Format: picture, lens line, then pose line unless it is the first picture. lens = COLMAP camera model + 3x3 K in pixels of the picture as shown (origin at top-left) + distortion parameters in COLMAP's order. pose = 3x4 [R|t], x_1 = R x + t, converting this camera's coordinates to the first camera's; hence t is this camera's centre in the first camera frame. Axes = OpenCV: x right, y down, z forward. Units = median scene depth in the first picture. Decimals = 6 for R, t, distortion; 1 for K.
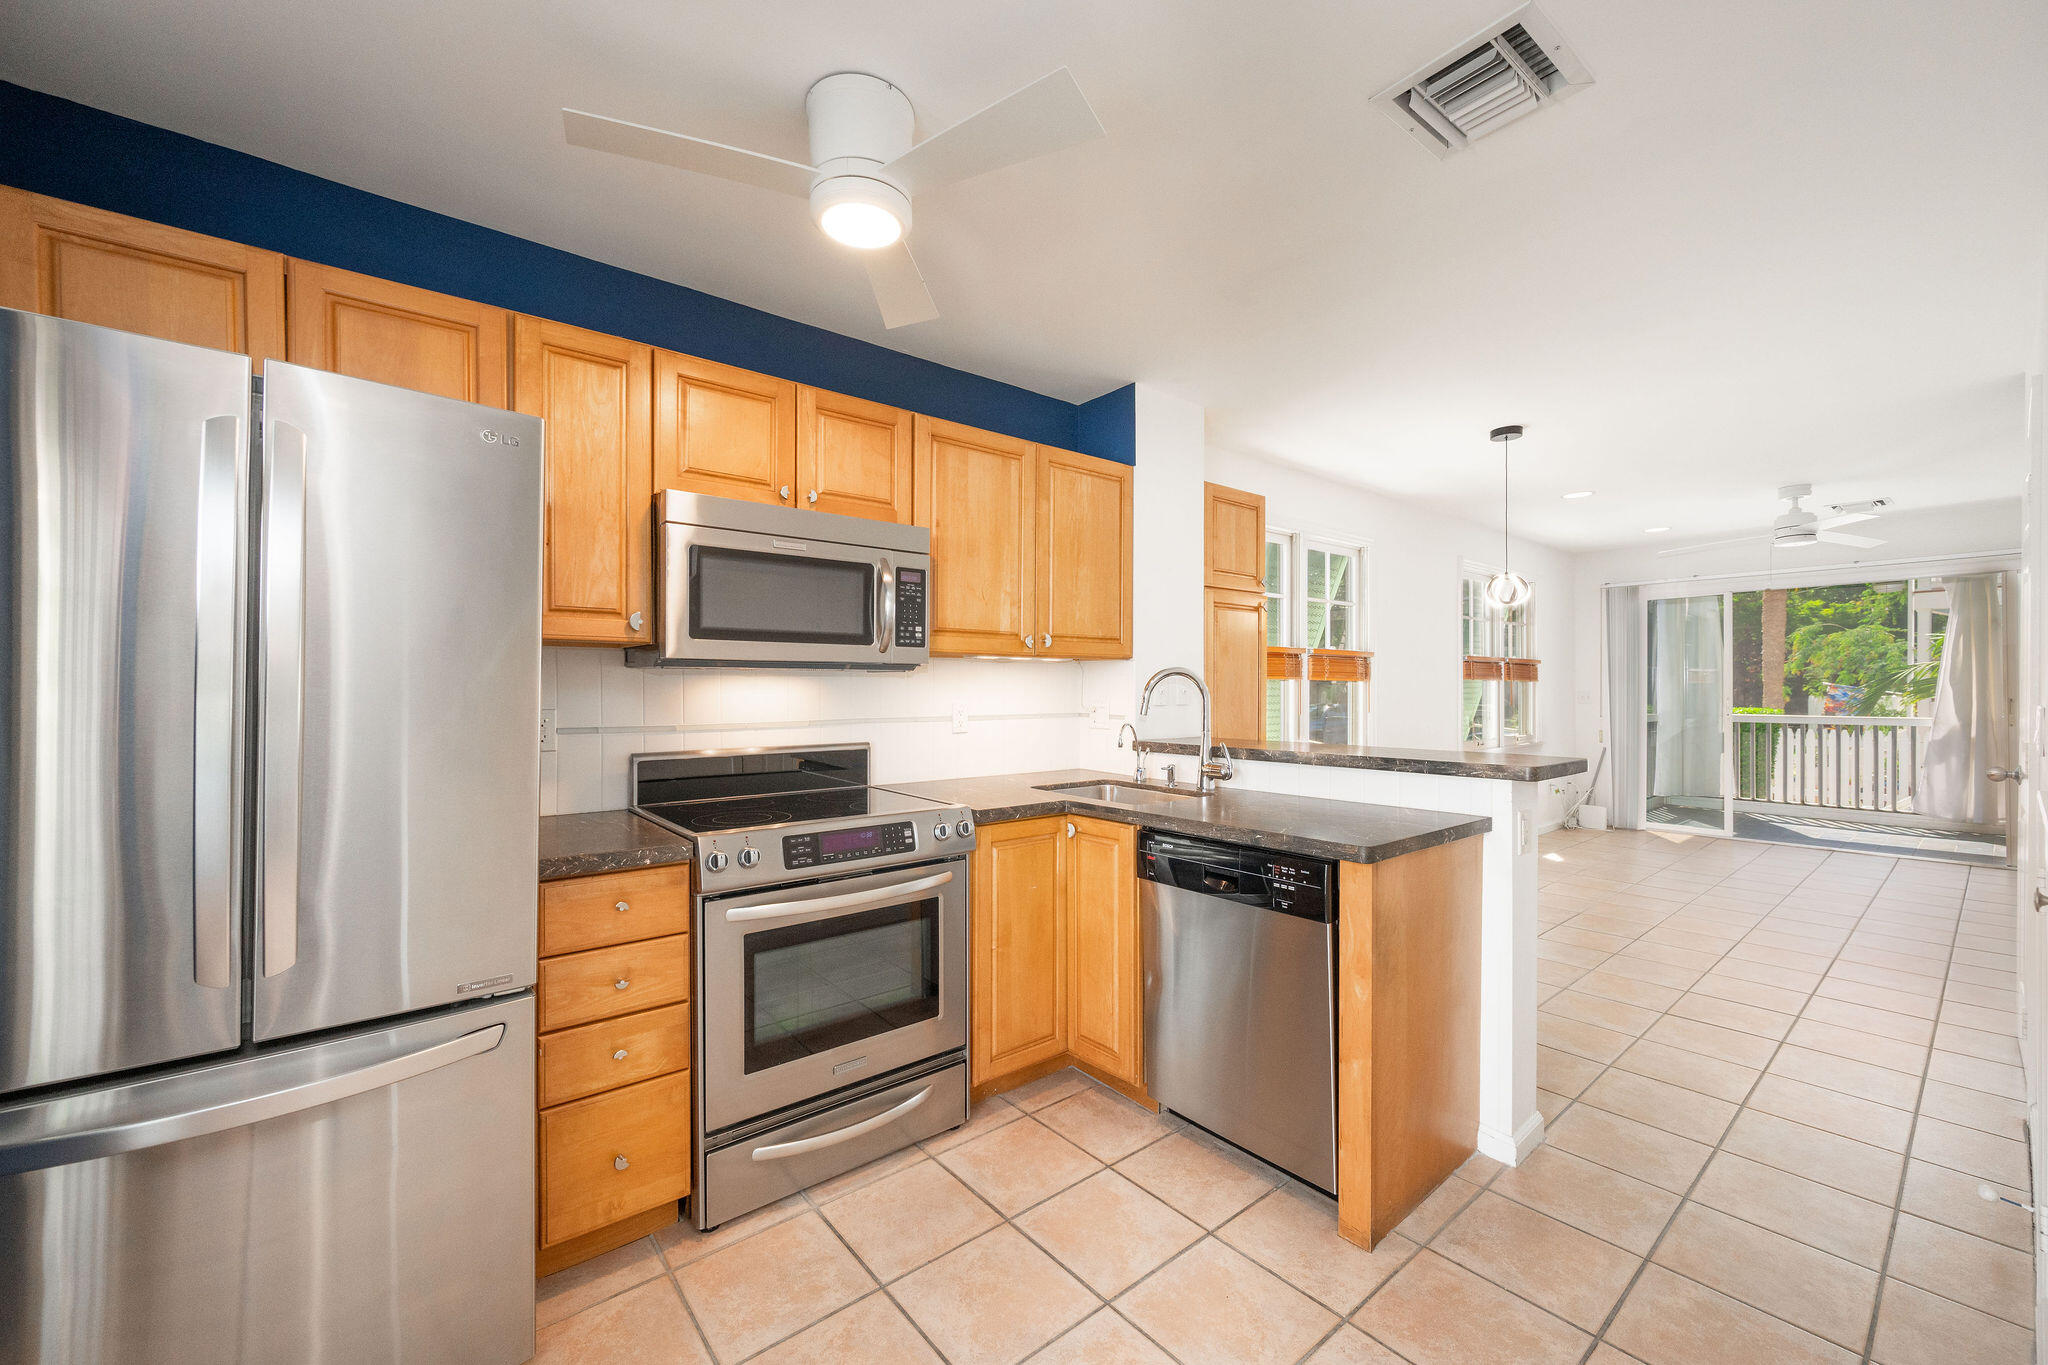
lens RADIAL K [[805.8, 0, 1028.4], [0, 805.8, 687.6], [0, 0, 1]] dist [-0.005438, 0.002229]
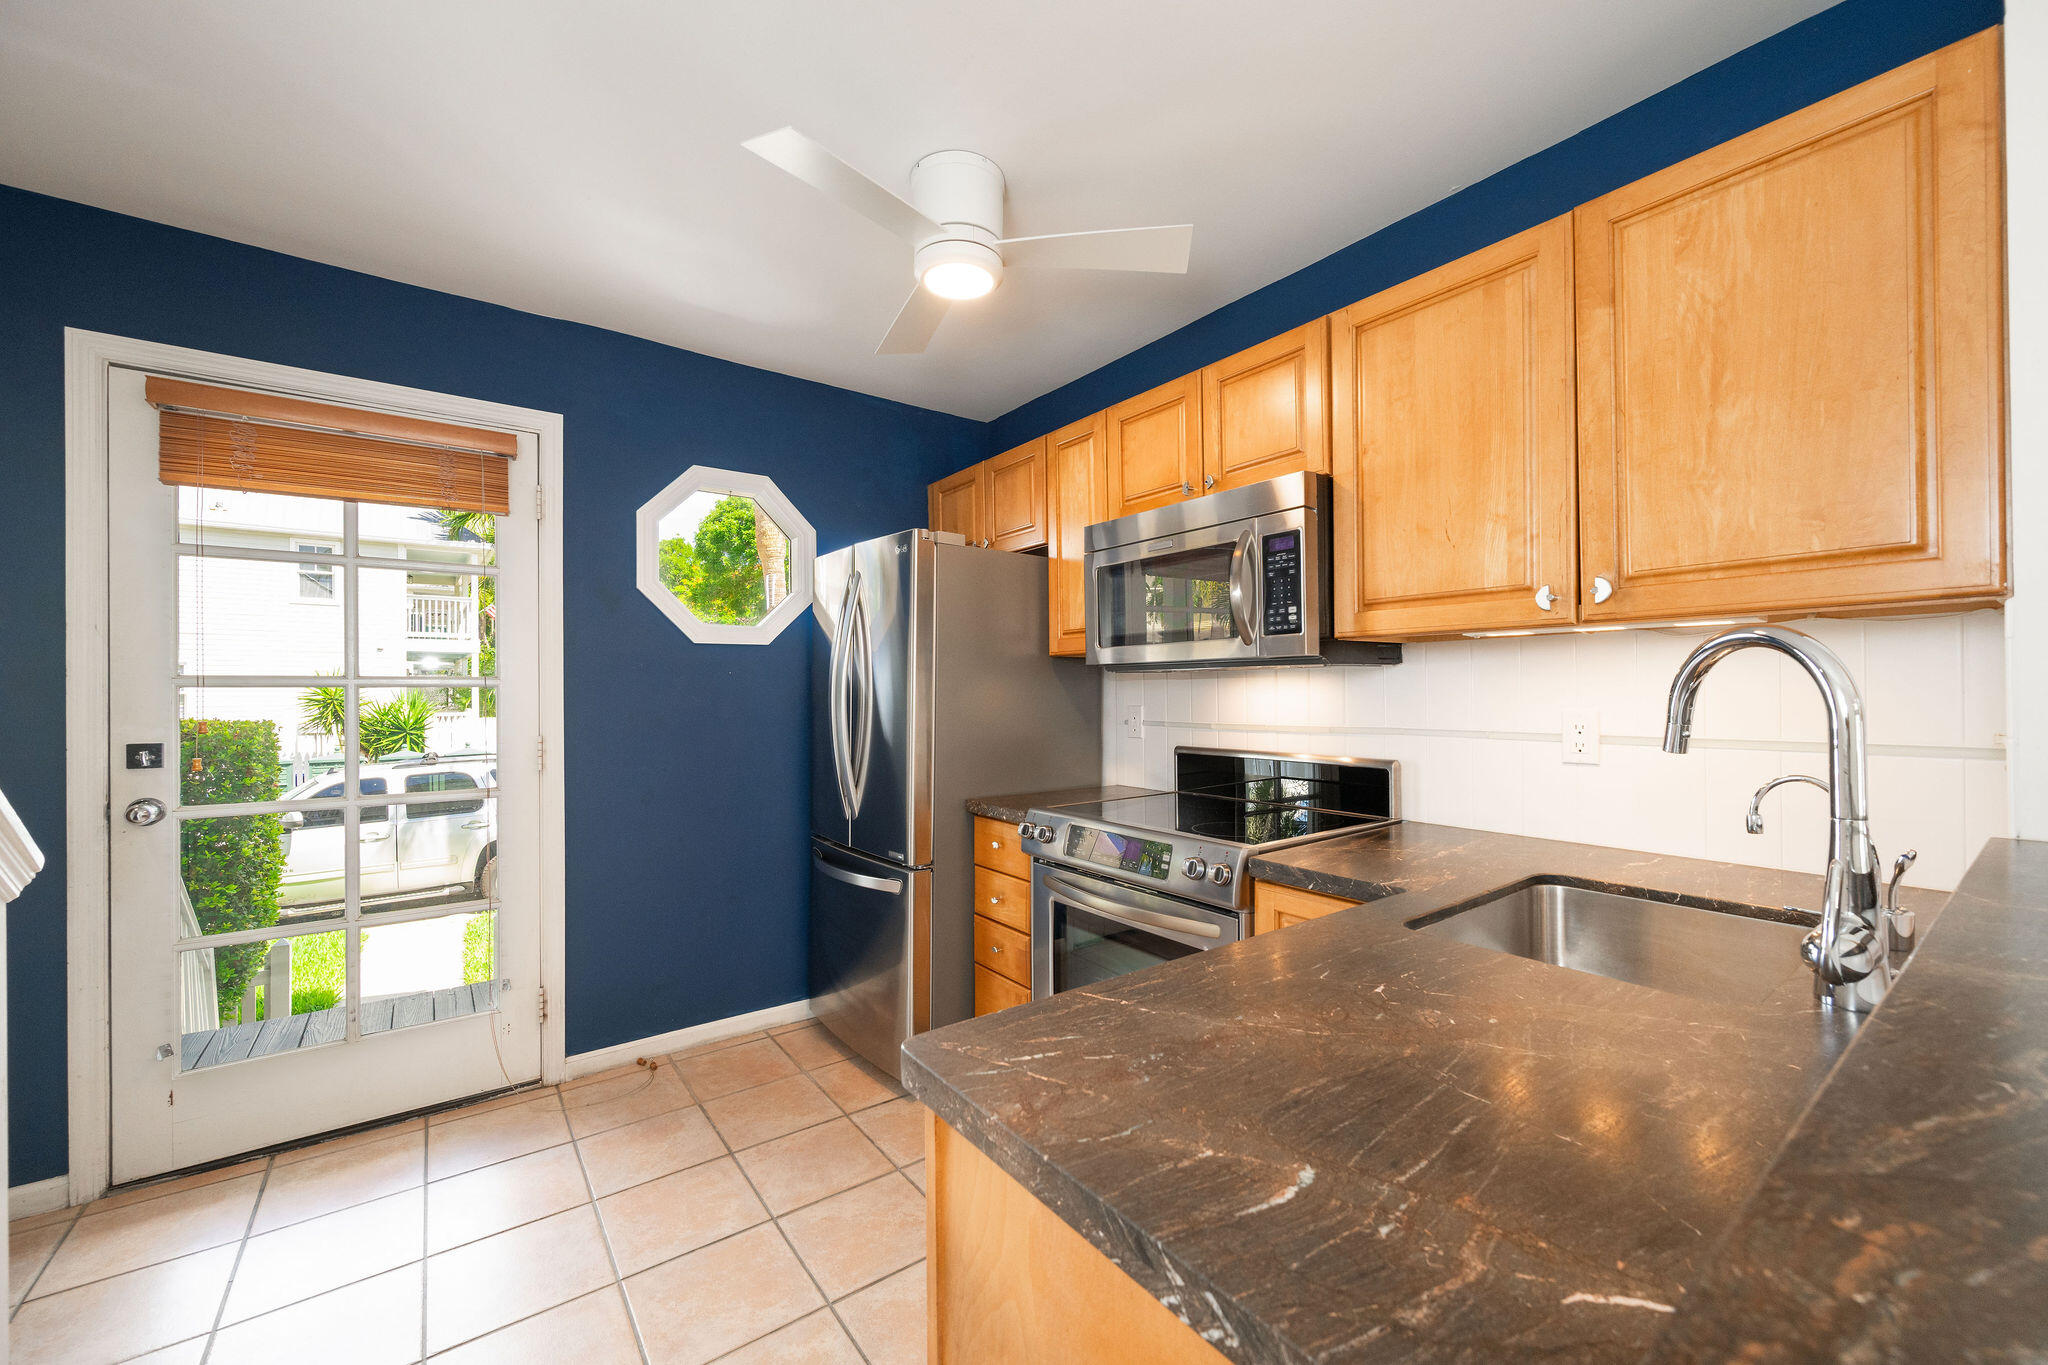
lens RADIAL K [[805.8, 0, 1028.4], [0, 805.8, 687.6], [0, 0, 1]] dist [-0.005438, 0.002229]
pose [[-0.043067, -0.004189, -0.999063, 0.625923], [0.007474, 0.999962, -0.004515, 0.001899], [0.999044, -0.007661, -0.043034, 0.783073]]
